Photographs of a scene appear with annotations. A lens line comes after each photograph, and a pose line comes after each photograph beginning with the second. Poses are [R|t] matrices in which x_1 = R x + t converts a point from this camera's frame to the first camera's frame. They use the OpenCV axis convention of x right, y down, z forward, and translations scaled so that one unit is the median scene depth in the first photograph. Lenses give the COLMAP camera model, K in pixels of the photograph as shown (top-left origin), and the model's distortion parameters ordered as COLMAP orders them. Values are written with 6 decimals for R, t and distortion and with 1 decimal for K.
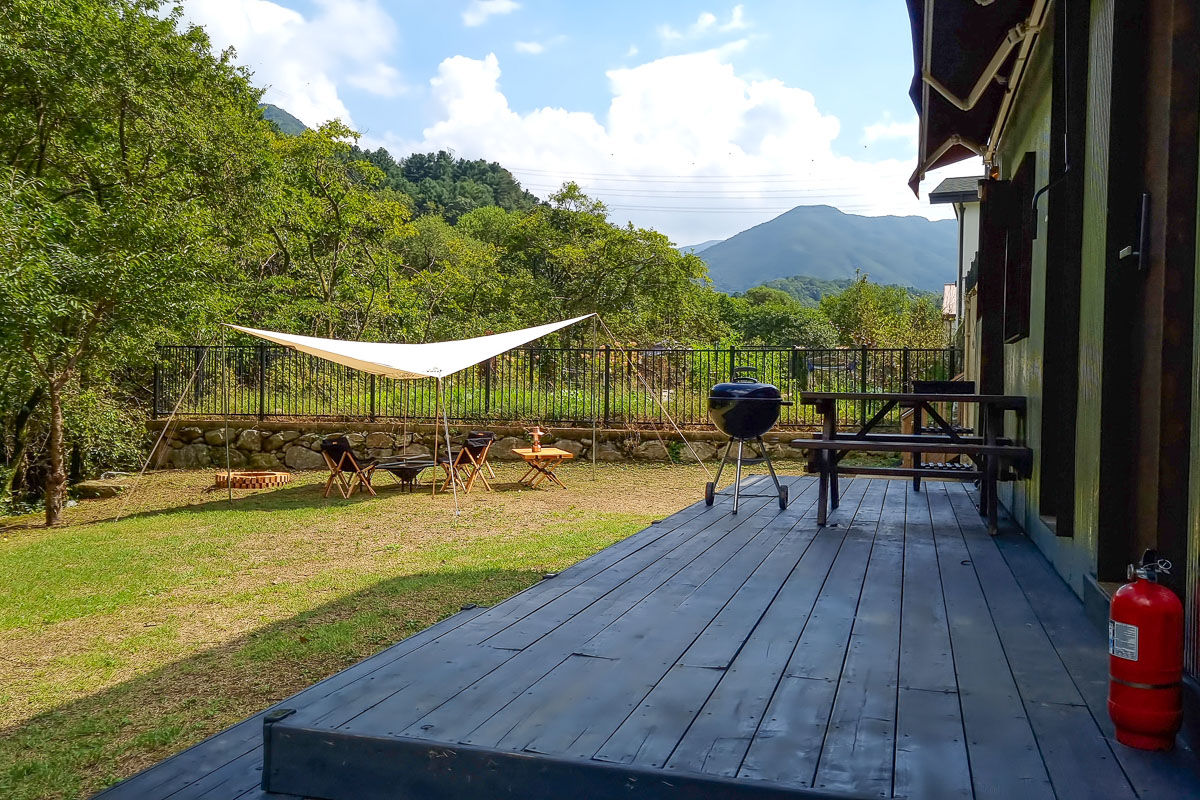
lens RADIAL K [[1067.2, 0, 578.6], [0, 1067.2, 390.9], [0, 0, 1]] dist [0.001377, 0.120771]
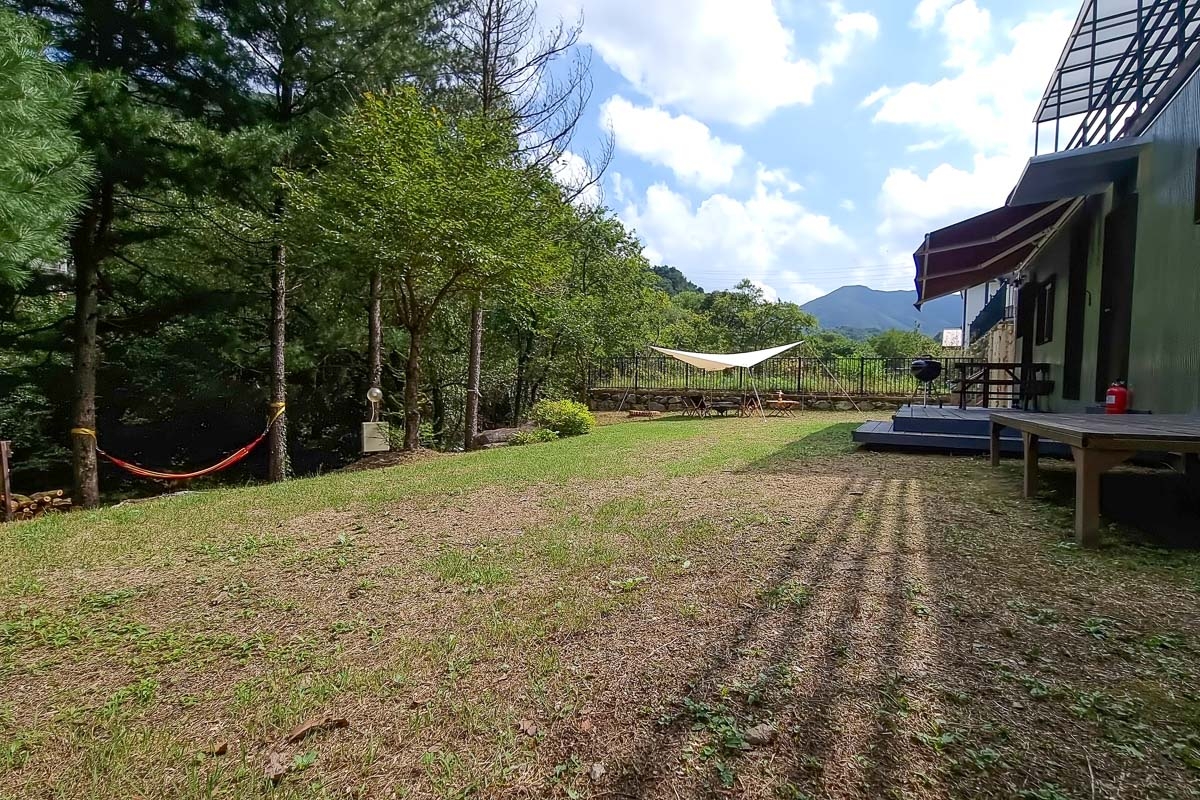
lens RADIAL K [[574.2, 0, 591.3], [0, 574.2, 395.7], [0, 0, 1]] dist [0.004728, -0.001368]
pose [[0.978745, 0.012467, -0.204704, -0.150846], [-0.010413, 0.999884, 0.011105, 0.028885], [0.204819, -0.008738, 0.978761, -0.240155]]
